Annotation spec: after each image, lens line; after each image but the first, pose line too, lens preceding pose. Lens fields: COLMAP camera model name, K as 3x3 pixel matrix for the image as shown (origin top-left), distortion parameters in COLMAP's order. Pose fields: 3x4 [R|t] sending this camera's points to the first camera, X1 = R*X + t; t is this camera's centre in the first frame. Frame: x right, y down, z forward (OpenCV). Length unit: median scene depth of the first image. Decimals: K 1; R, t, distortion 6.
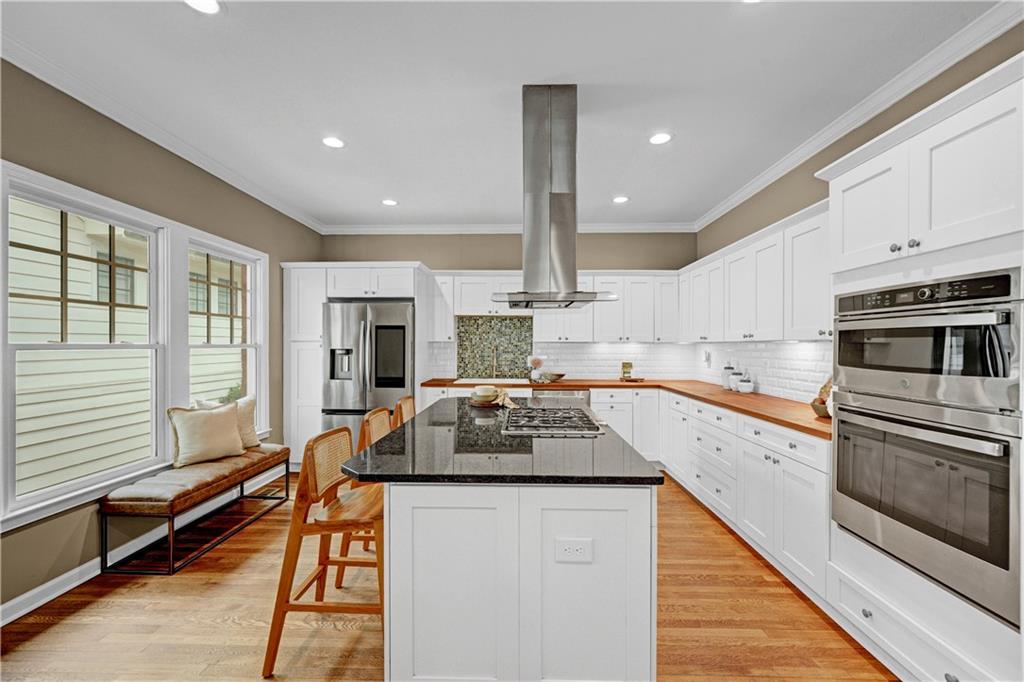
lens RADIAL K [[414.1, 0, 511.8], [0, 414.1, 345.6], [0, 0, 1]] dist [-0.000736, -0.000817]
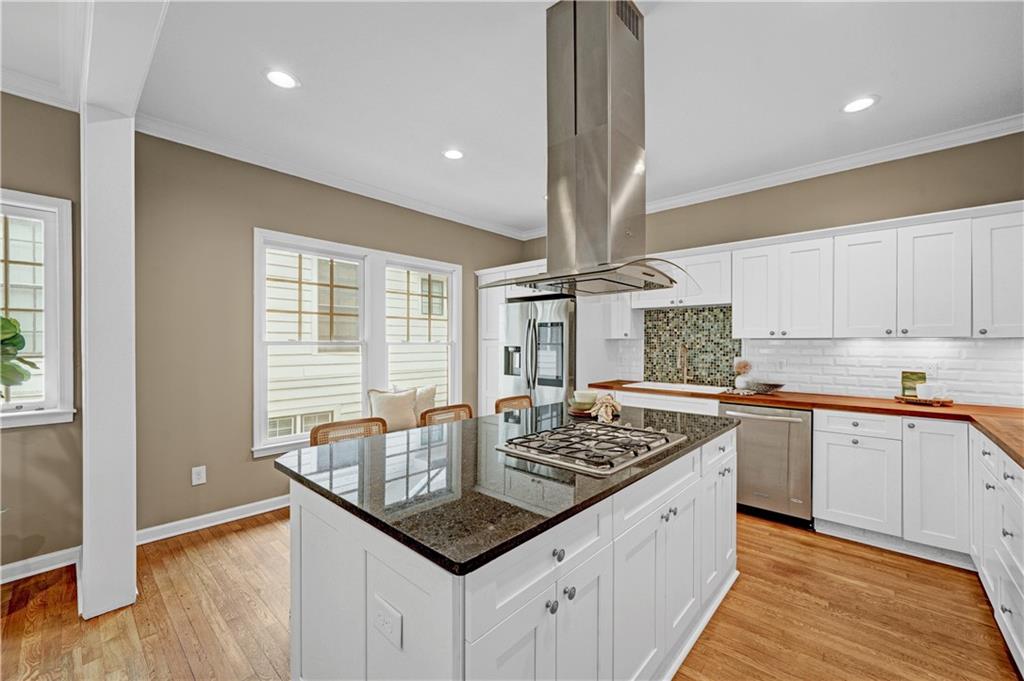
lens RADIAL K [[410.5, 0, 514.3], [0, 410.5, 345.8], [0, 0, 1]] dist [-0.004151, 0.000975]
pose [[0.754335, 0.004098, -0.656477, 0.250327], [-0.002065, 0.999990, 0.003870, 0.002287], [0.656487, -0.001563, 0.754336, 0.190201]]
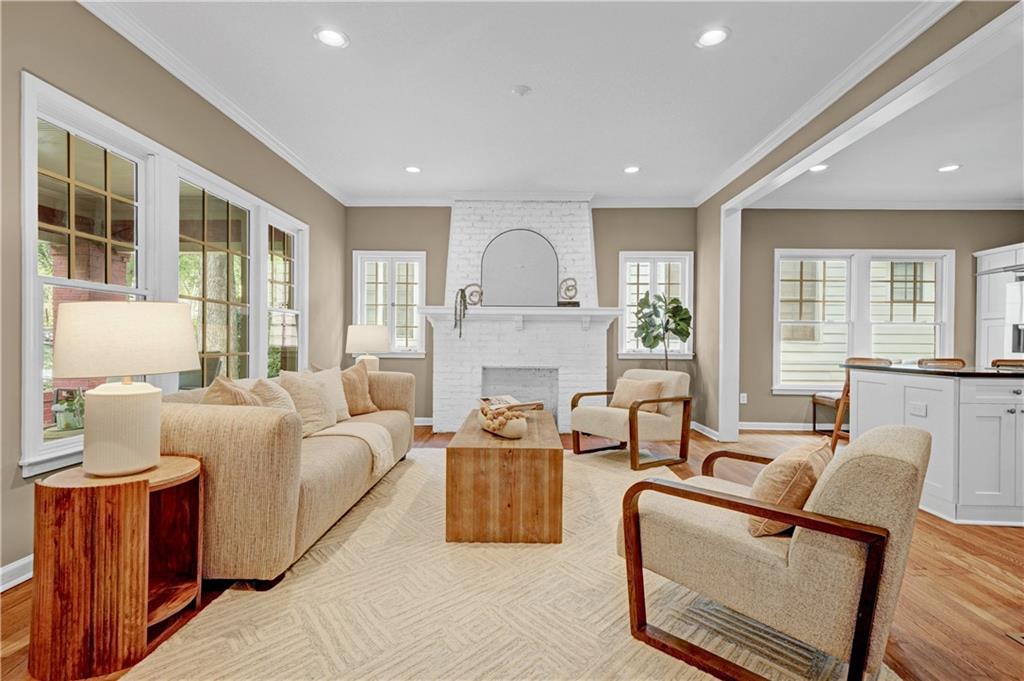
lens RADIAL K [[463.3, 0, 512.3], [0, 463.3, 341.1], [0, 0, 1]] dist [0.016002, 0.000348]
pose [[-0.007164, -0.002160, -0.999972, 0.710428], [-0.017683, 0.999842, -0.002033, 0.067315], [0.999818, 0.017668, -0.007201, -0.261570]]
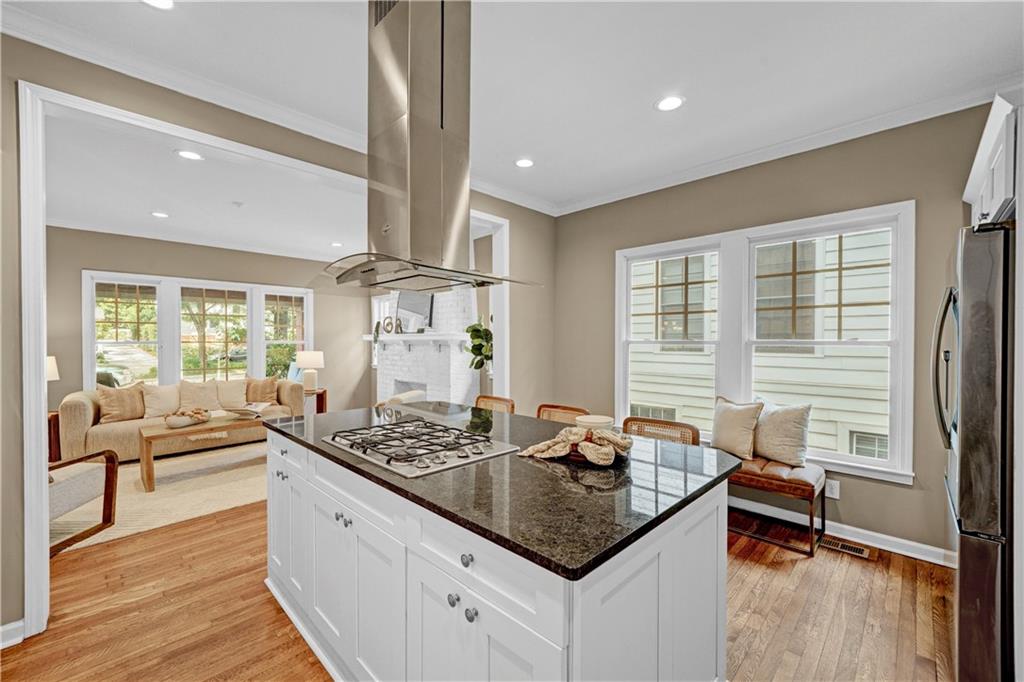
lens RADIAL K [[414.1, 0, 511.1], [0, 414.1, 340.5], [0, 0, 1]] dist [-0.000736, -0.000817]
pose [[-0.689518, -0.002661, -0.724264, 0.258635], [-0.003188, 0.999995, -0.000640, -0.000654], [0.724262, 0.001868, -0.689522, 0.866212]]
